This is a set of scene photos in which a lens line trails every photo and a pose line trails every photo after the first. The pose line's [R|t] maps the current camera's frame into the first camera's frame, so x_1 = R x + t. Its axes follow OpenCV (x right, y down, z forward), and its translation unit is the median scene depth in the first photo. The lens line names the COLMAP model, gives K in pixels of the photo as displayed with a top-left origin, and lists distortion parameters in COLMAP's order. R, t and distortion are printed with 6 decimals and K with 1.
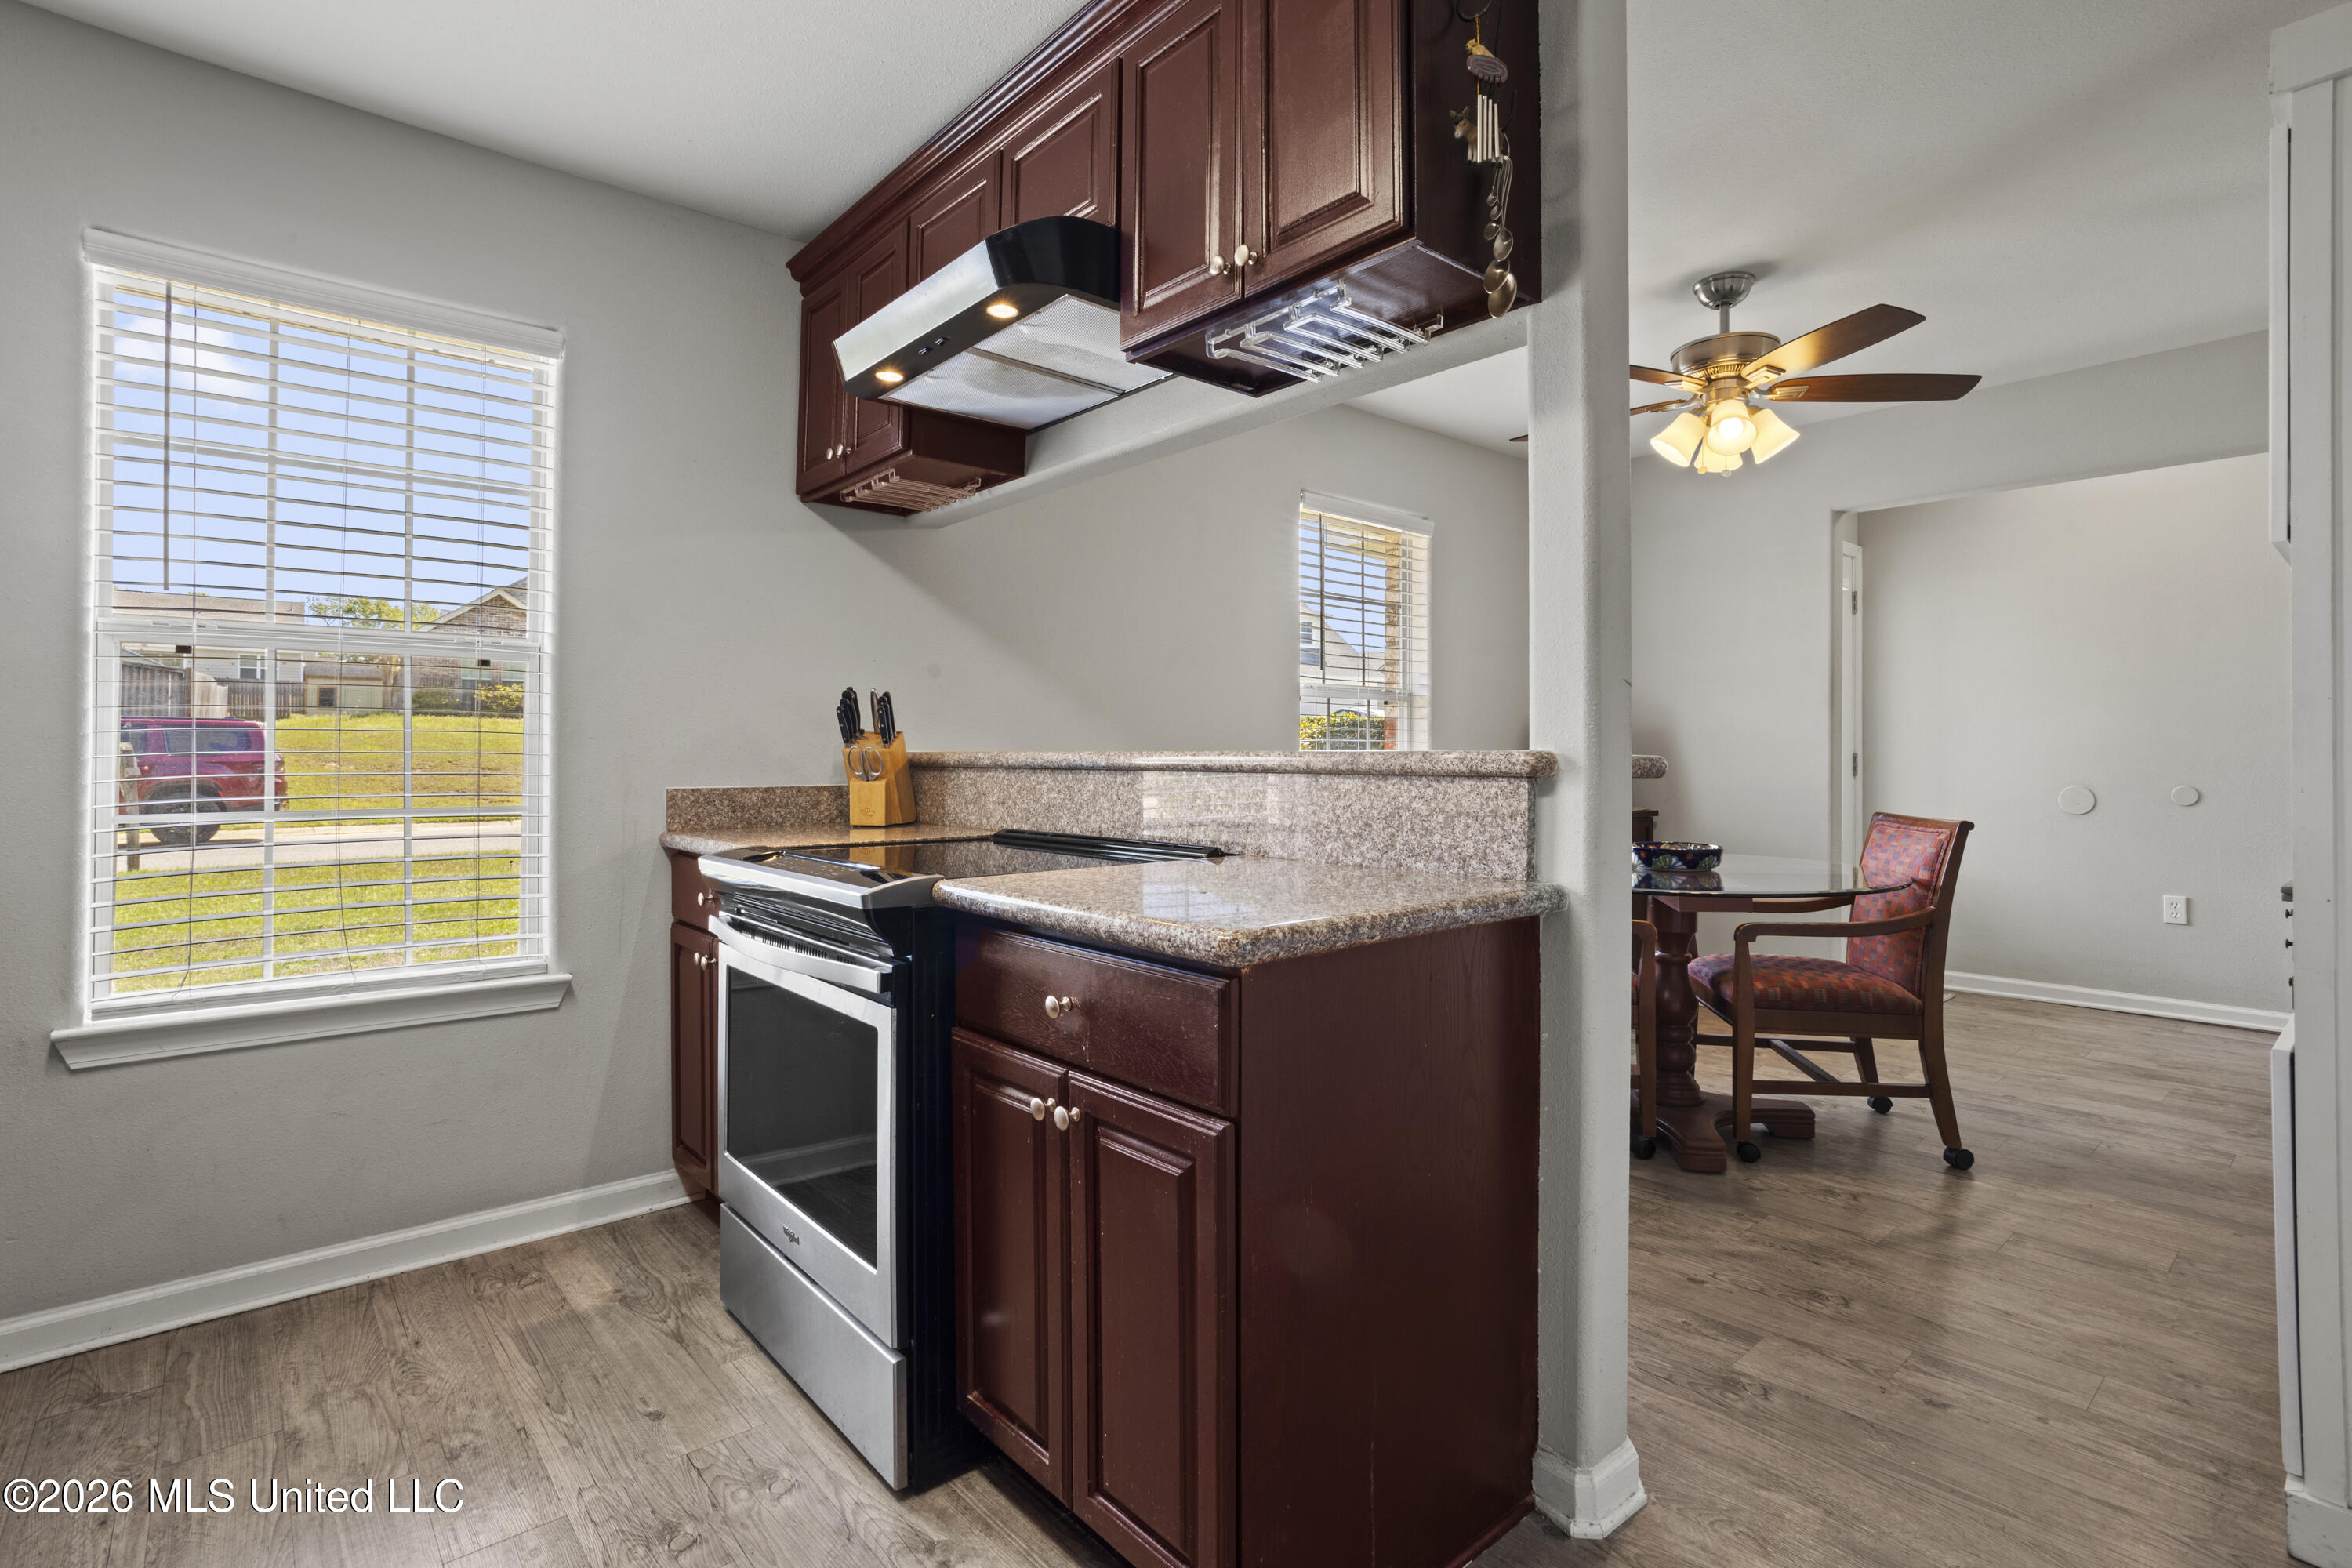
lens RADIAL K [[1135.6, 0, 1163.0], [0, 1135.6, 751.8], [0, 0, 1]] dist [-0.009195, 0.006549]
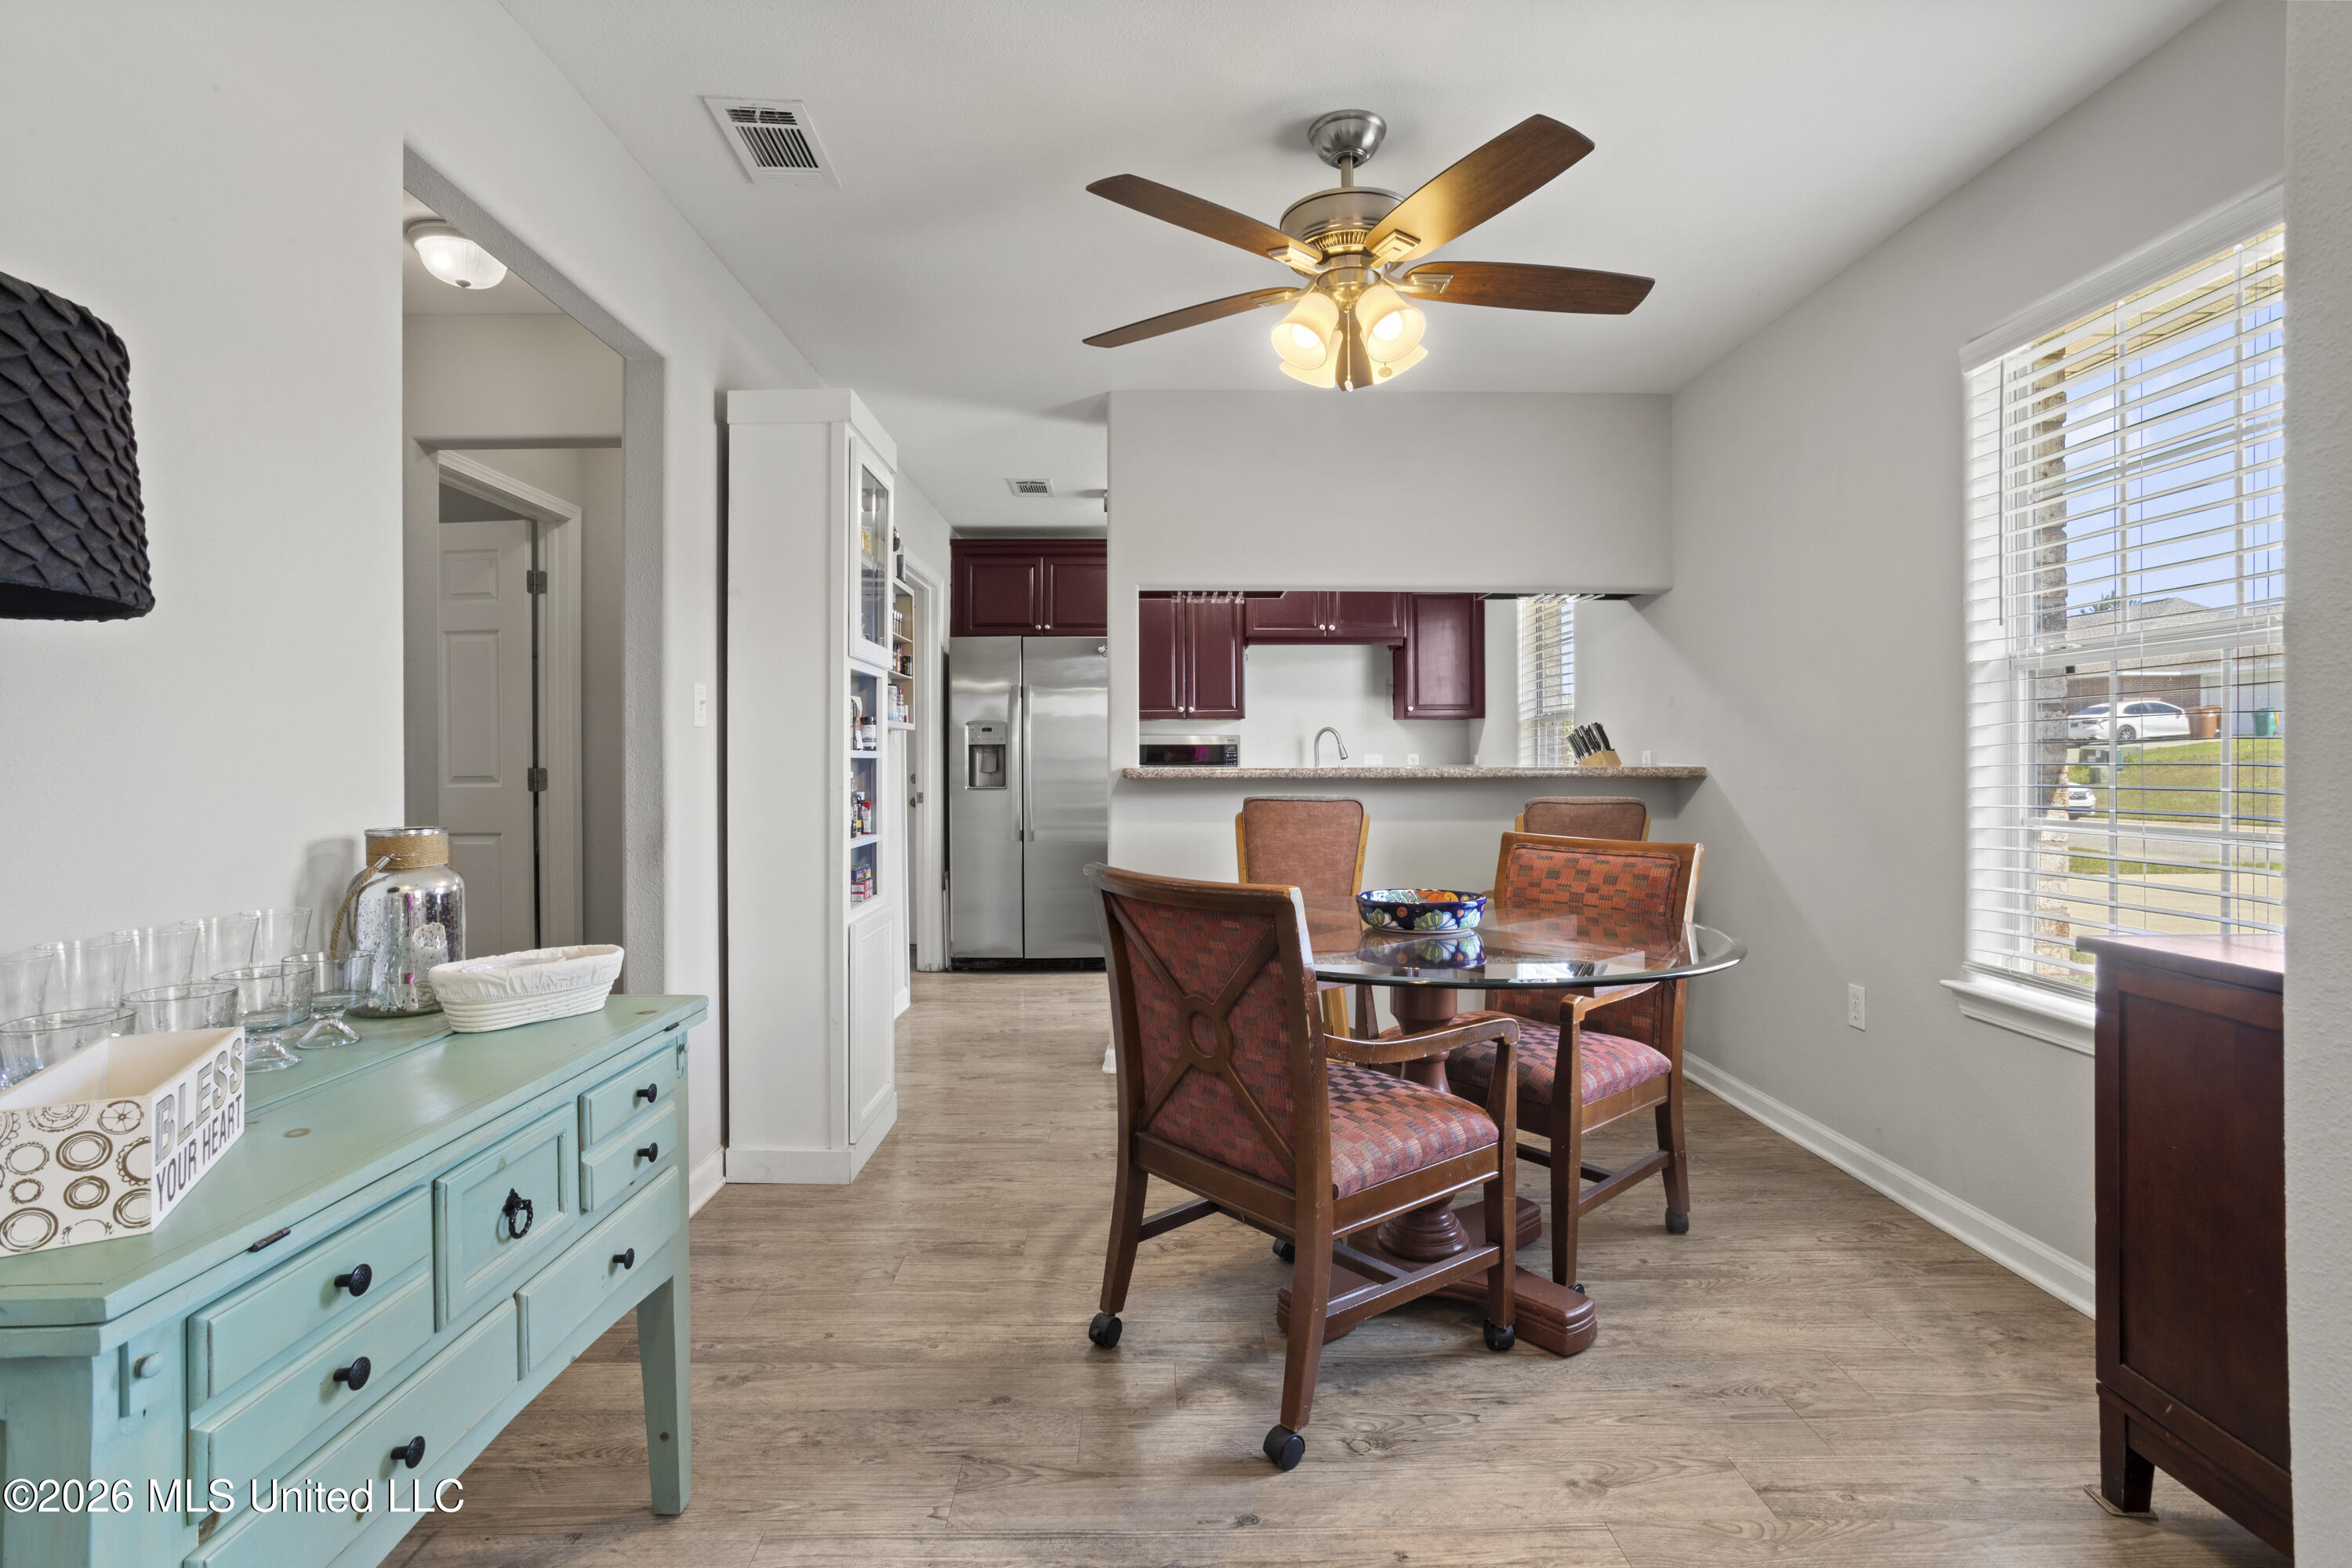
lens RADIAL K [[1095.7, 0, 1160.8], [0, 1095.7, 770.1], [0, 0, 1]] dist [-0.016732, 0.003079]
pose [[-0.644903, 0.005022, -0.764248, 1.194615], [0.005399, 0.999983, 0.002015, 0.000624], [0.764245, -0.002827, -0.644919, 1.457475]]
